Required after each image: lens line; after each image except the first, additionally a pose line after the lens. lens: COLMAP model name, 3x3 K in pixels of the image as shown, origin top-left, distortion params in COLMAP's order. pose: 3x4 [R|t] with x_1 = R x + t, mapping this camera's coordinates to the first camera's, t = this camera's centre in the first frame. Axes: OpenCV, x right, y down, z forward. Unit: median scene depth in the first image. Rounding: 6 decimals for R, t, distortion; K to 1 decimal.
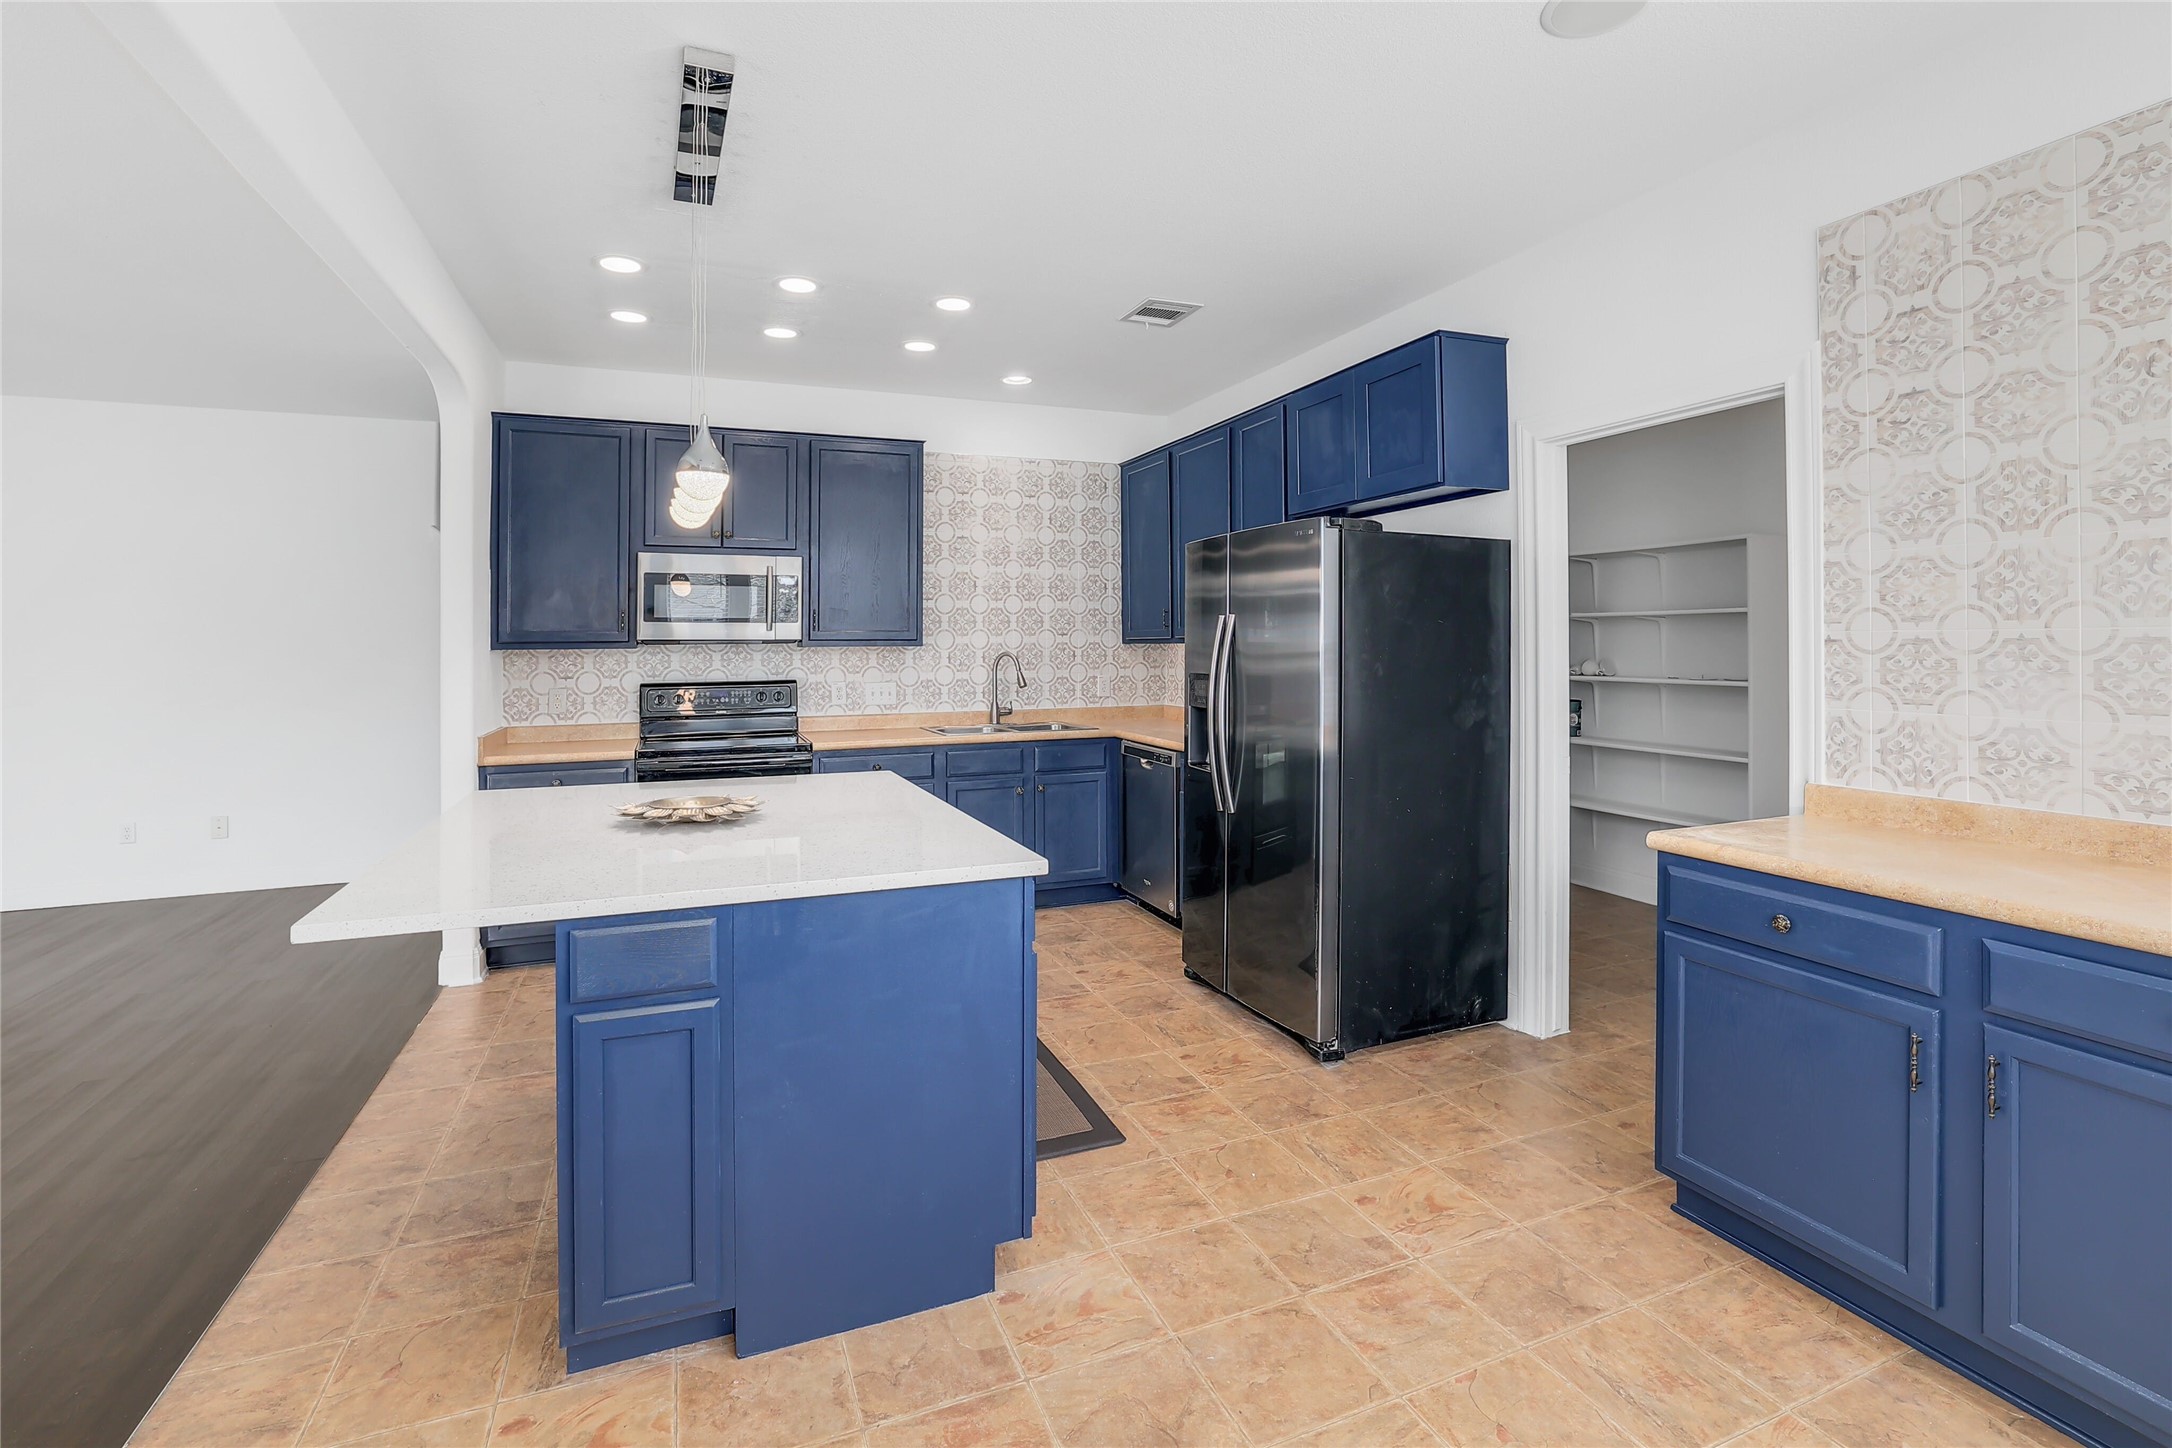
lens RADIAL K [[960.5, 0, 1073.3], [0, 960.5, 646.6], [0, 0, 1]] dist [-0.037836, 0.009661]
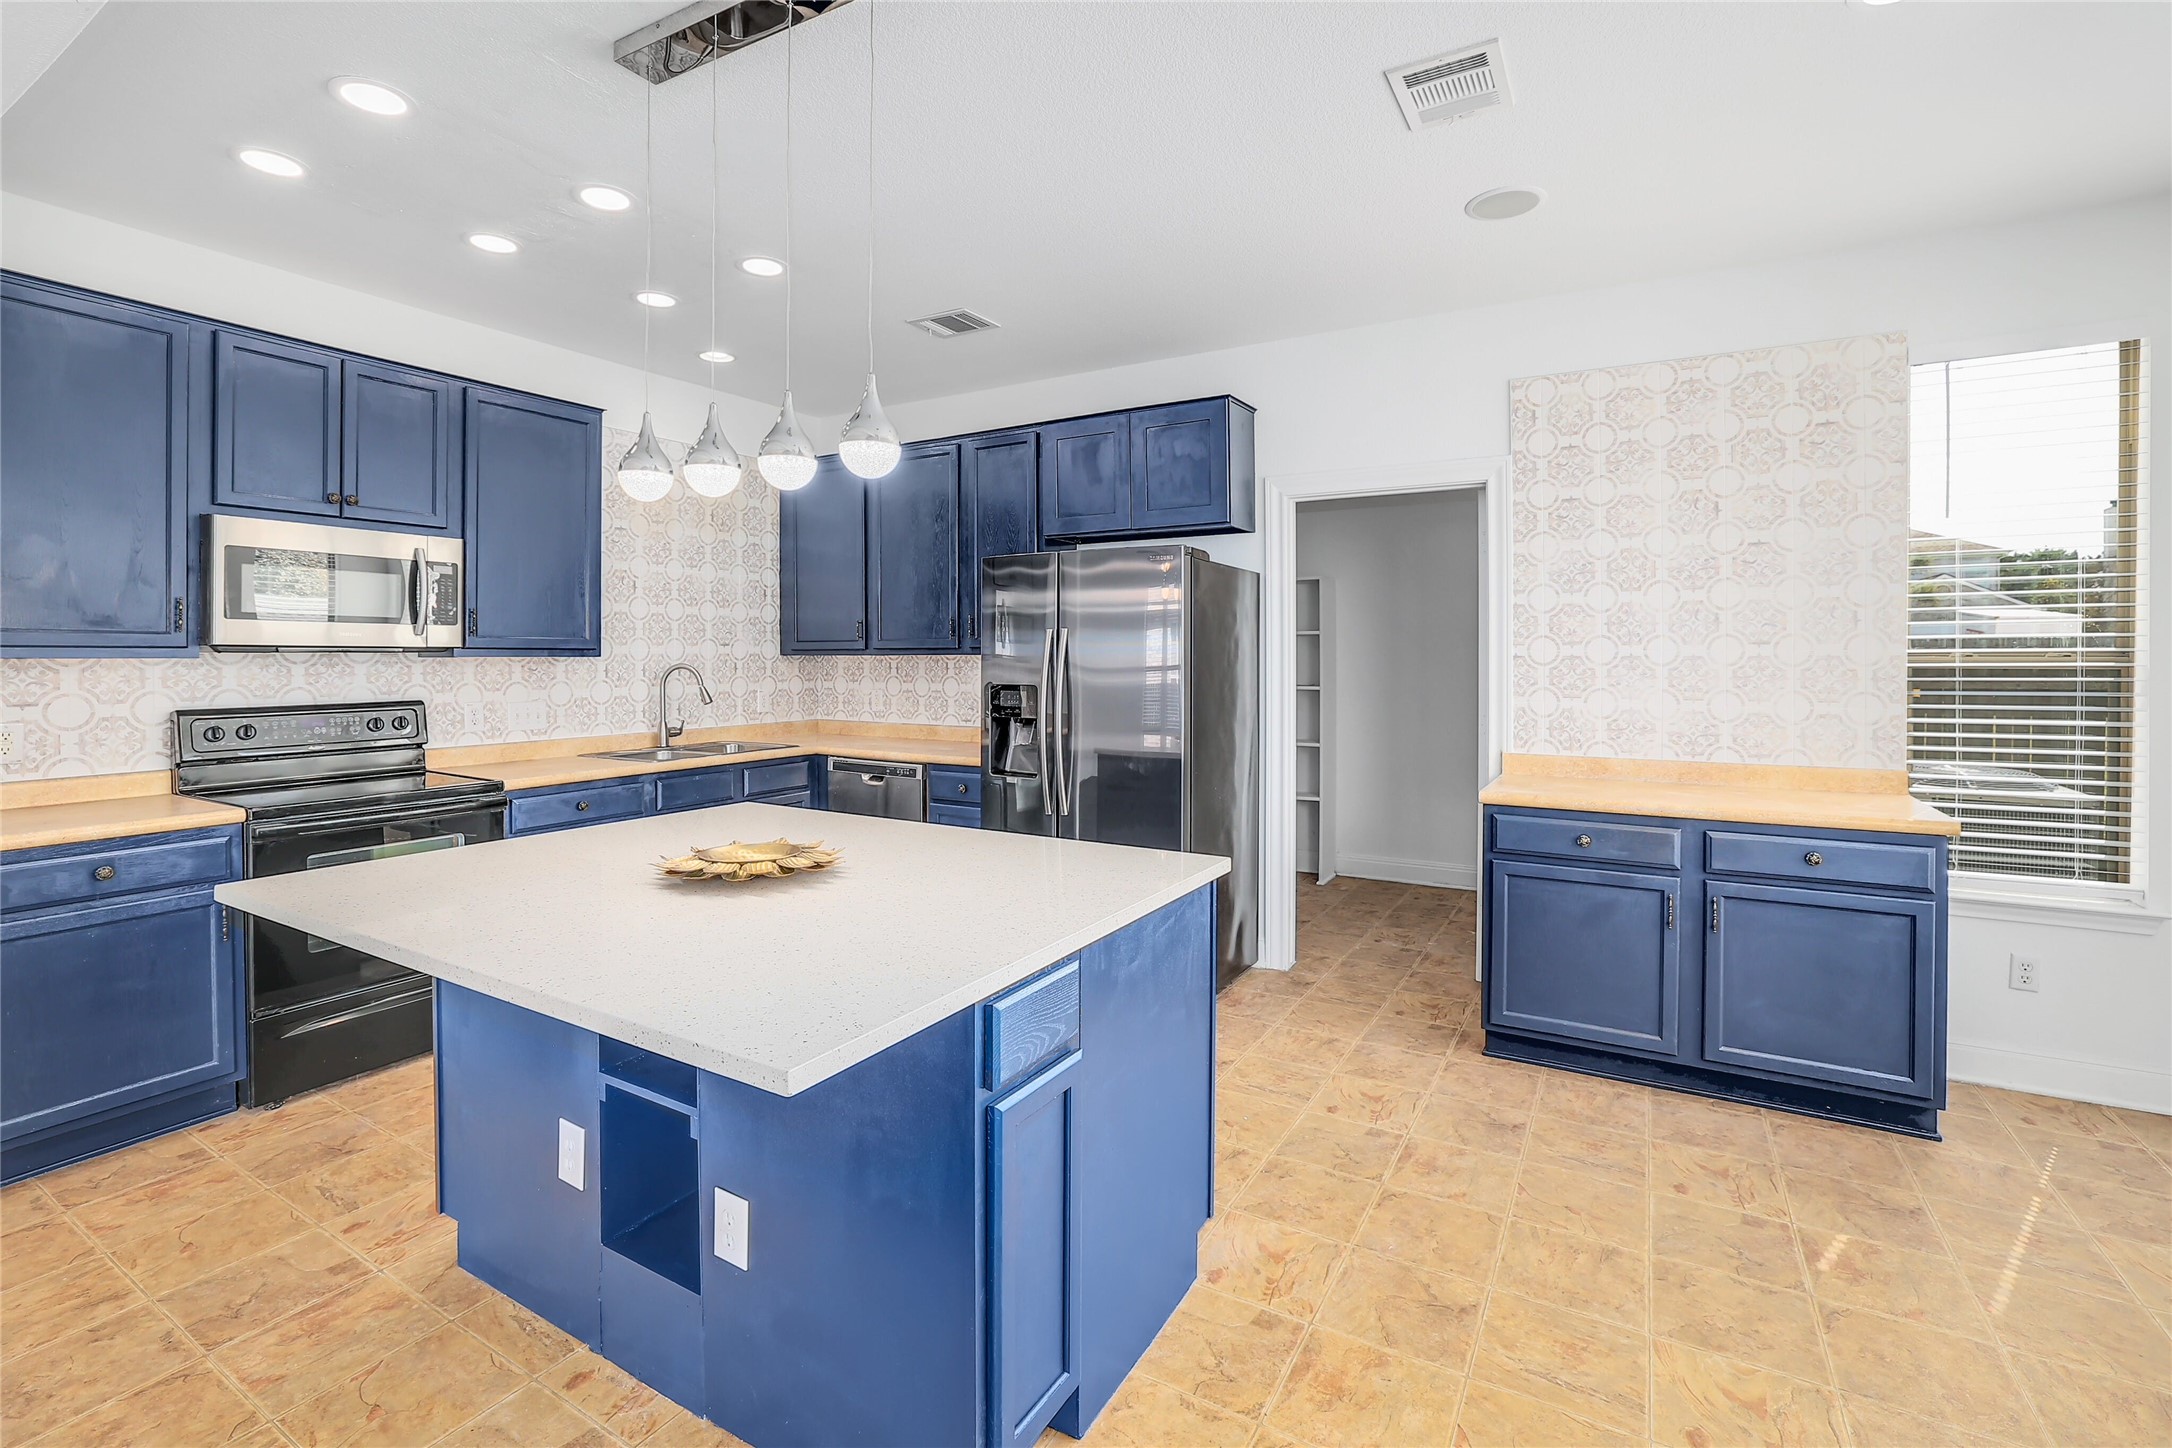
lens RADIAL K [[960.5, 0, 1074.0], [0, 960.5, 664.4], [0, 0, 1]] dist [-0.037836, 0.009661]
pose [[0.798486, 0.000656, 0.602013, -0.678809], [-0.003760, 0.999985, 0.003897, 0.002821], [-0.602002, -0.005375, 0.798477, 0.209696]]
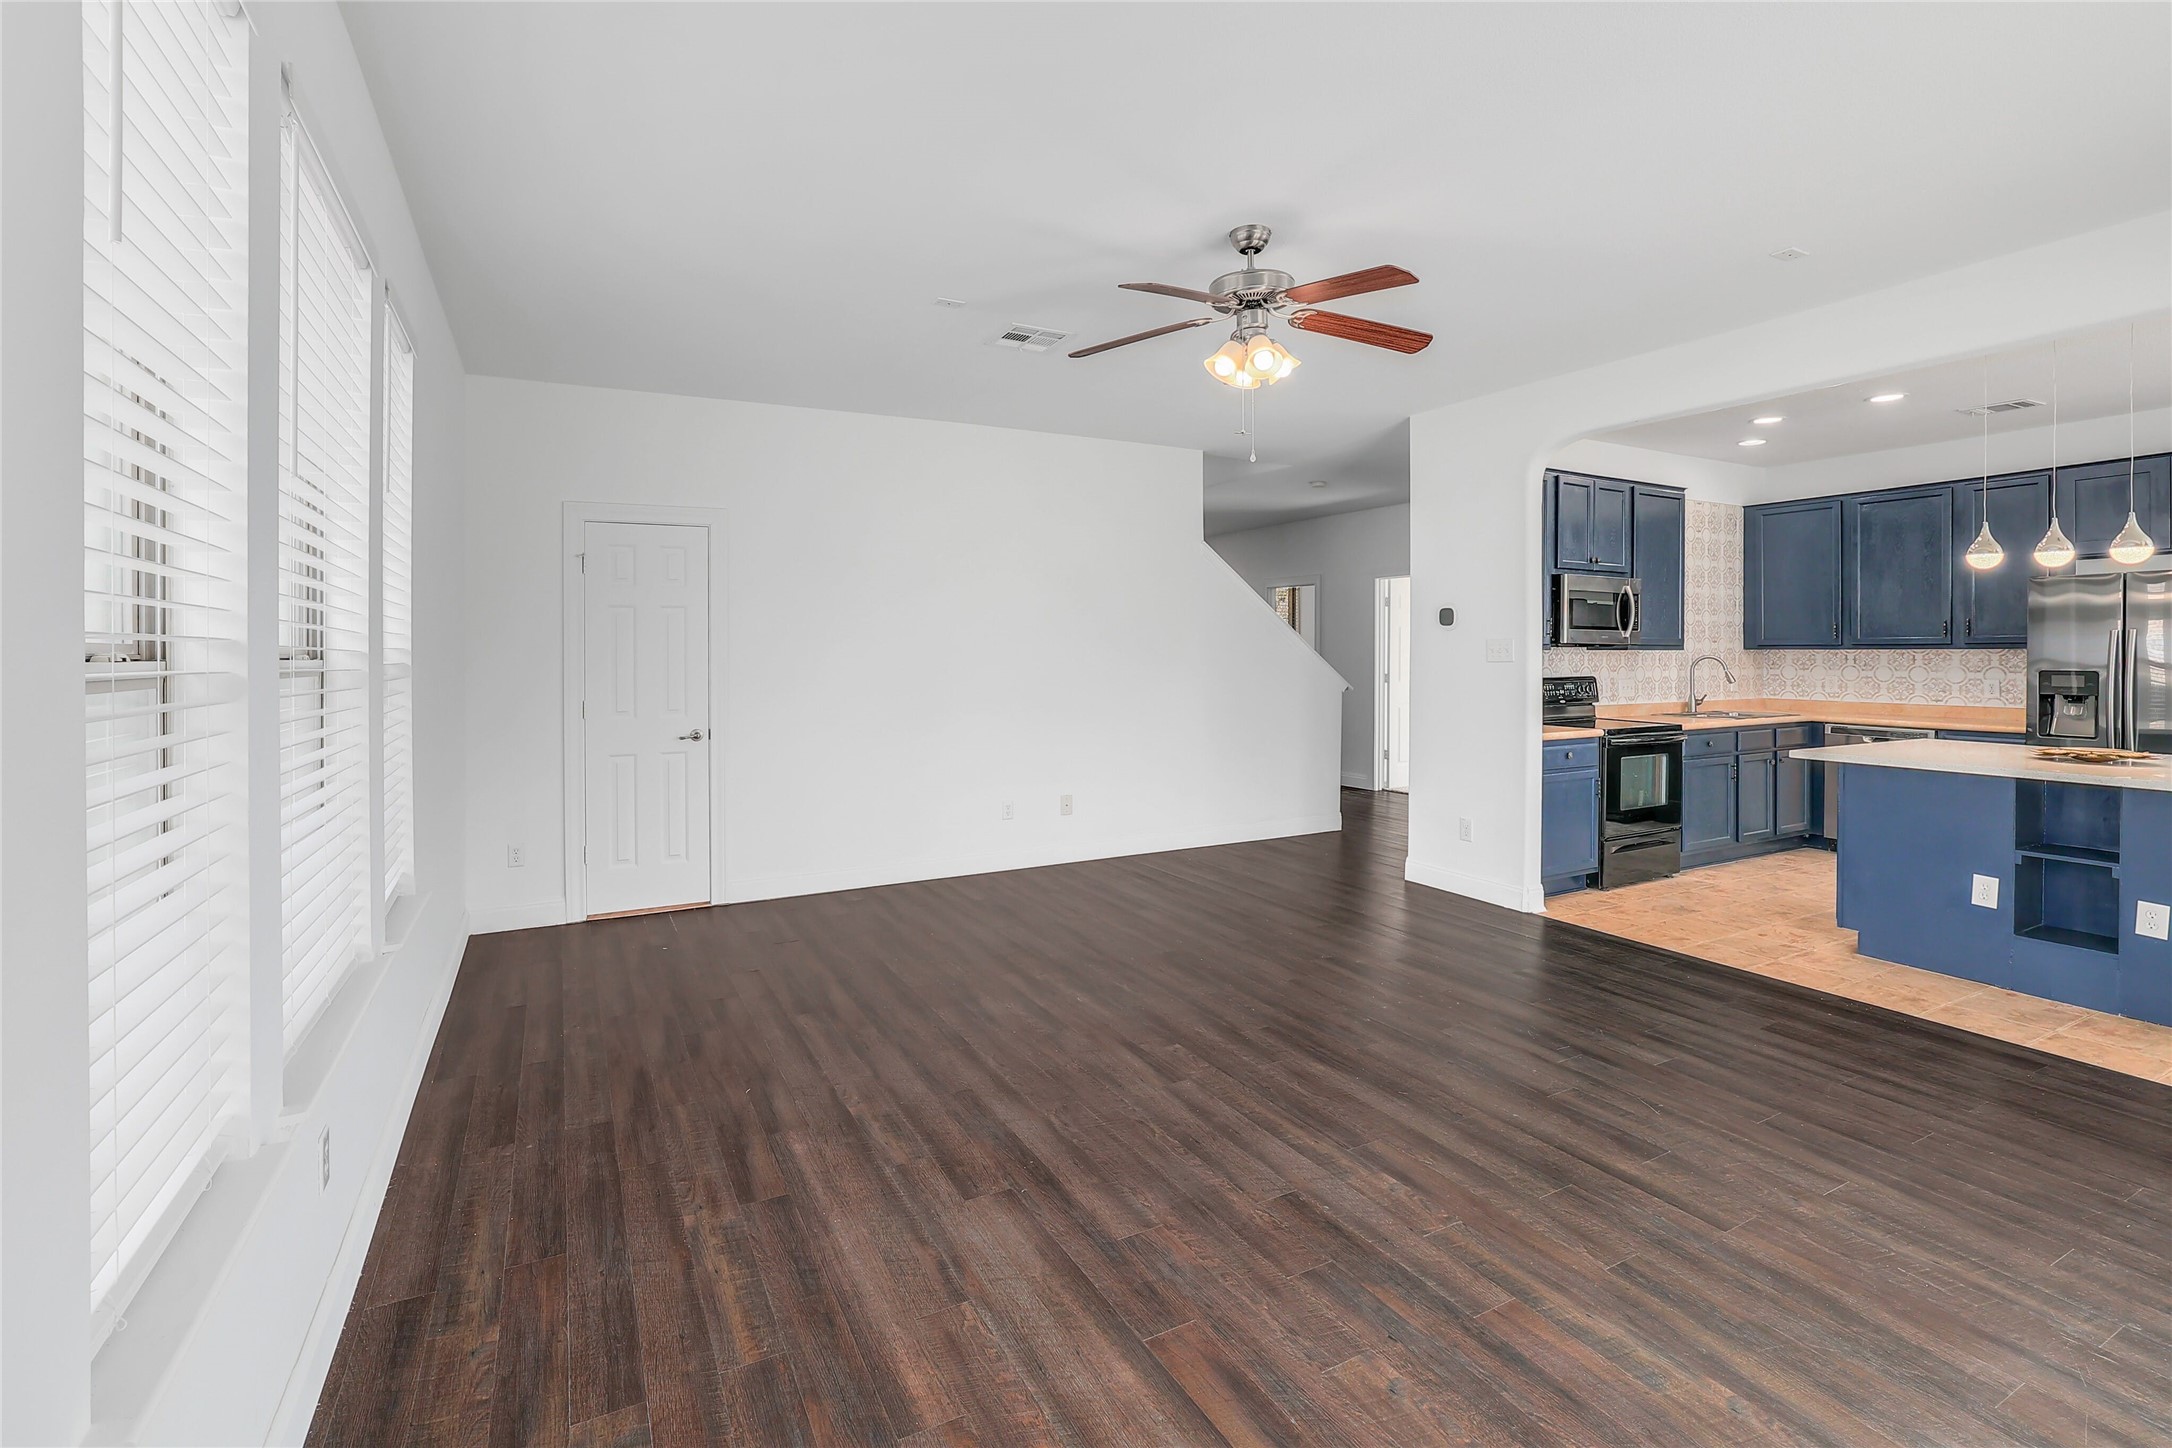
lens RADIAL K [[960.5, 0, 1059.4], [0, 960.5, 659.8], [0, 0, 1]] dist [-0.037836, 0.009661]
pose [[0.996810, 0.005224, 0.079639, -2.233795], [-0.005742, 0.999964, 0.006278, 0.018486], [-0.079603, -0.006716, 0.996804, -0.369995]]
